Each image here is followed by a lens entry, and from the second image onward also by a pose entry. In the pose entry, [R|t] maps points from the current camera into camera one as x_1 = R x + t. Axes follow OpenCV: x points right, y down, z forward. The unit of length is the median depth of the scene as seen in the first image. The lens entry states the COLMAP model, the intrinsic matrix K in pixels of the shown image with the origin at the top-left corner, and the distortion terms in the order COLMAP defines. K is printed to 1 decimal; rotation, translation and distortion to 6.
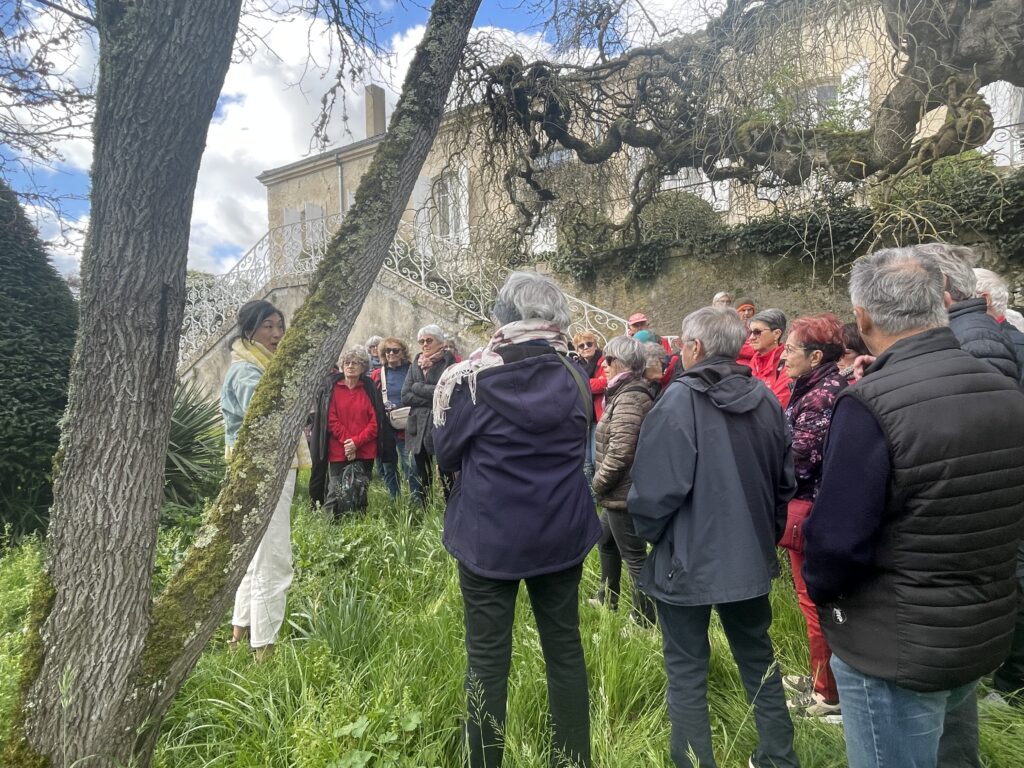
lens RADIAL K [[596.8, 0, 522.0], [0, 596.8, 380.9], [0, 0, 1]] dist [0.005061, -0.001961]
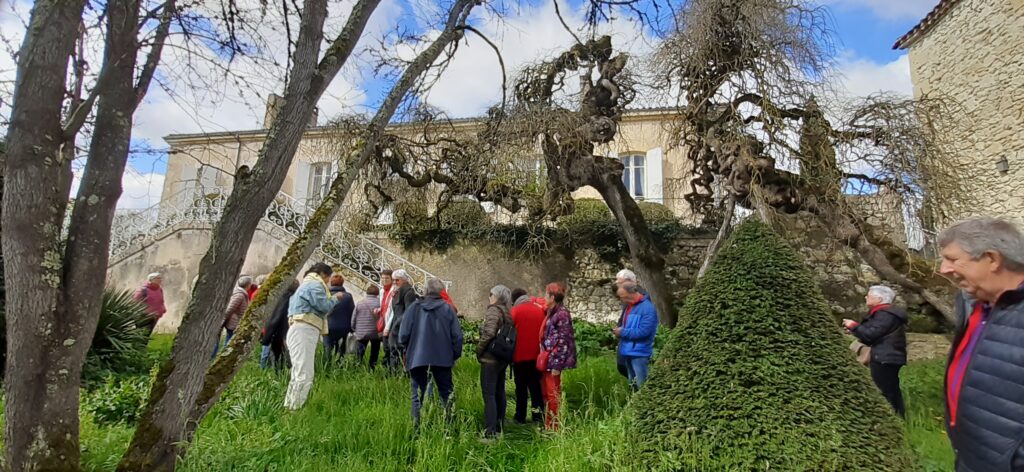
lens RADIAL K [[407.2, 0, 535.0], [0, 407.2, 230.7], [0, 0, 1]] dist [-0.009526, -0.001037]
pose [[0.918770, 0.112253, 0.378498, -0.006334], [-0.039397, 0.980009, -0.195014, 0.009276], [-0.392822, 0.164261, 0.904826, -0.336015]]
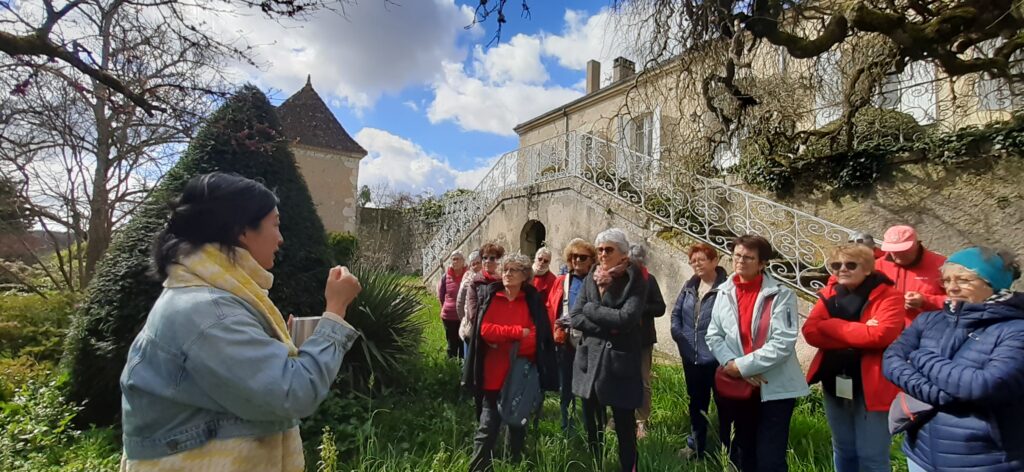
lens RADIAL K [[407.2, 0, 529.8], [0, 407.2, 234.2], [0, 0, 1]] dist [-0.009526, -0.001037]
pose [[0.925560, 0.032129, -0.377235, -0.037683], [-0.063258, 0.995510, -0.070418, -0.031178], [0.373278, 0.089039, 0.923437, 0.341485]]
